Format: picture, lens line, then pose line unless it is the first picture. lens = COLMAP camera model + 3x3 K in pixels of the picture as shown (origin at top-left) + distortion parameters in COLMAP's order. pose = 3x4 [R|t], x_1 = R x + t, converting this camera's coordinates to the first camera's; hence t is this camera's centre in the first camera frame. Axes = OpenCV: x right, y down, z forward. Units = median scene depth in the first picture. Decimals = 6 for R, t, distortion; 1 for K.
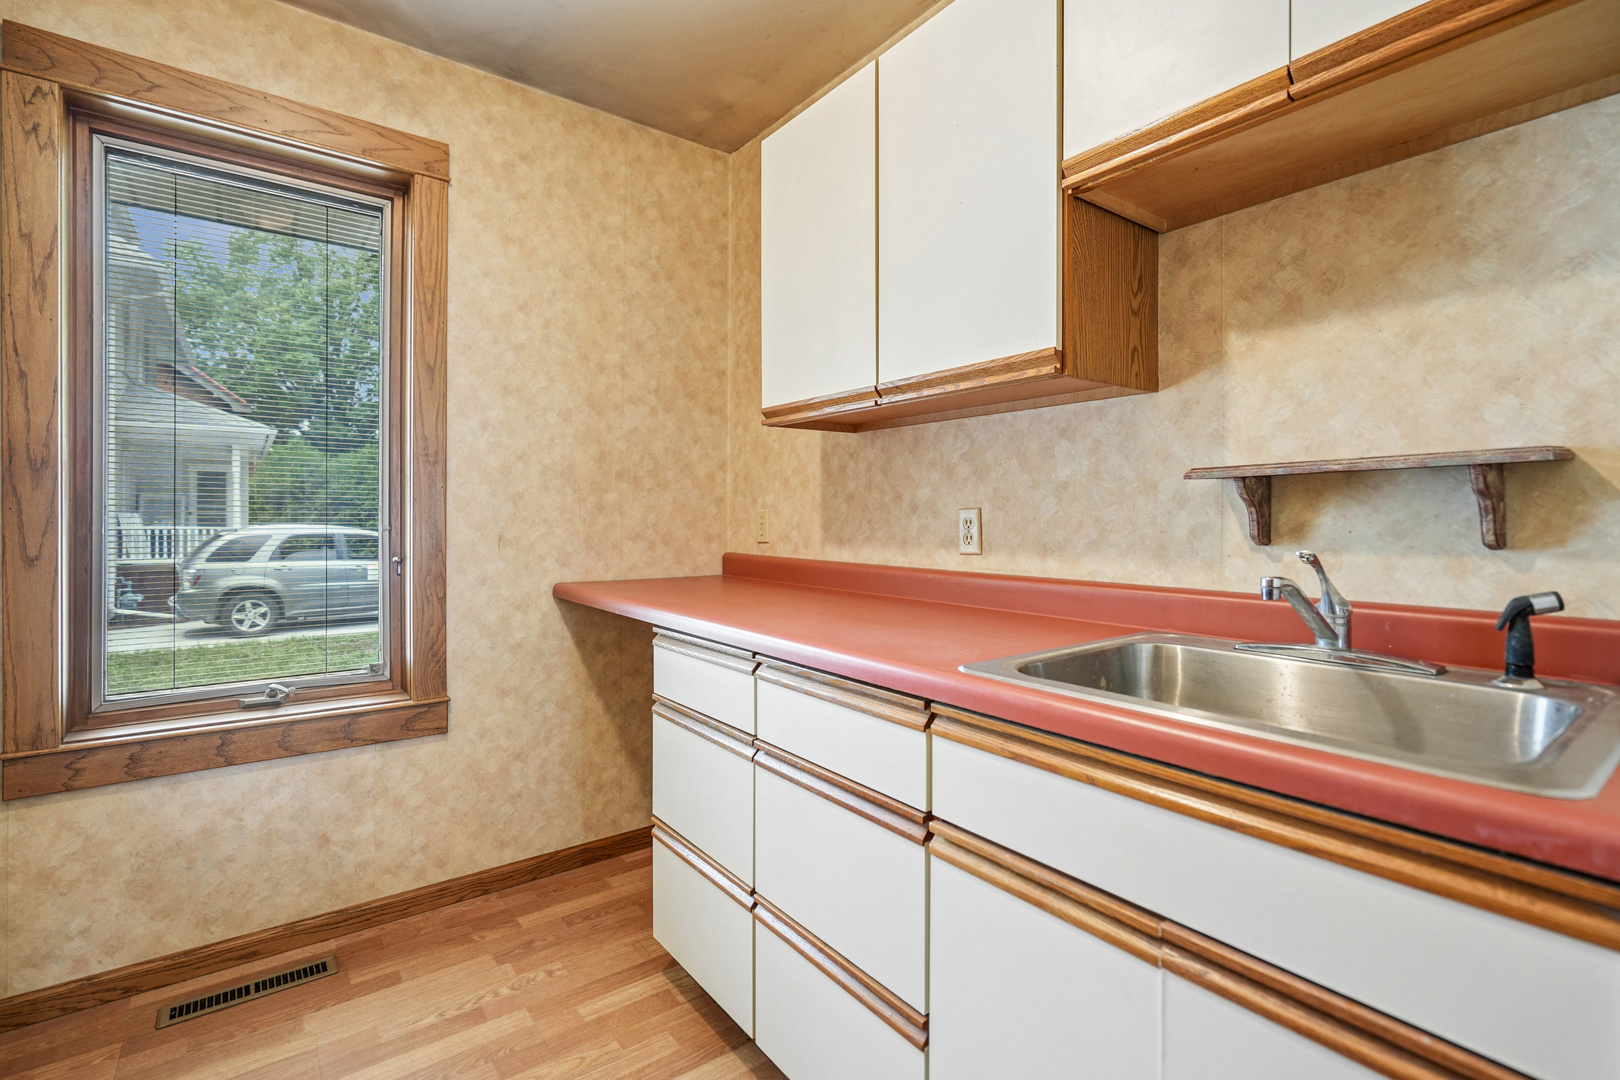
lens RADIAL K [[743.0, 0, 803.4], [0, 743.0, 526.0], [0, 0, 1]] dist [-0.011177, 0.000796]
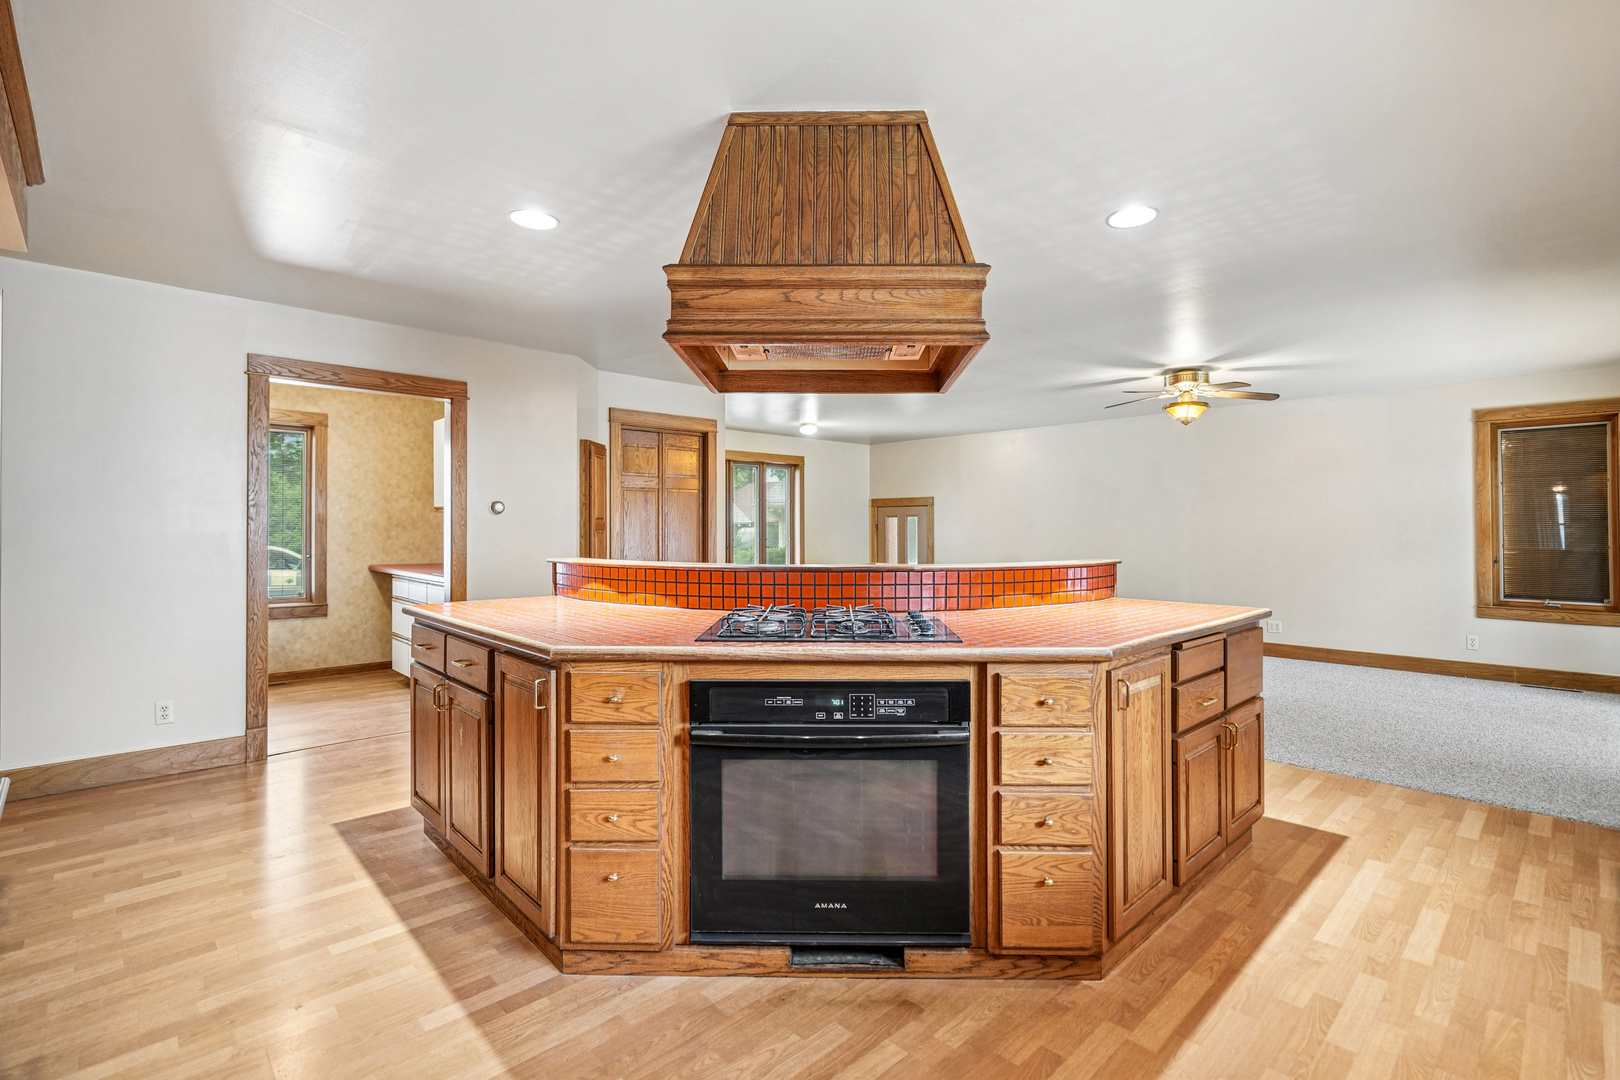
lens RADIAL K [[743.0, 0, 816.3], [0, 743.0, 533.2], [0, 0, 1]] dist [-0.011177, 0.000796]
pose [[0.992304, -0.003397, 0.123783, 0.998715], [0.004638, 0.999942, -0.009735, -0.007156], [-0.123743, 0.010234, 0.992262, -1.985958]]
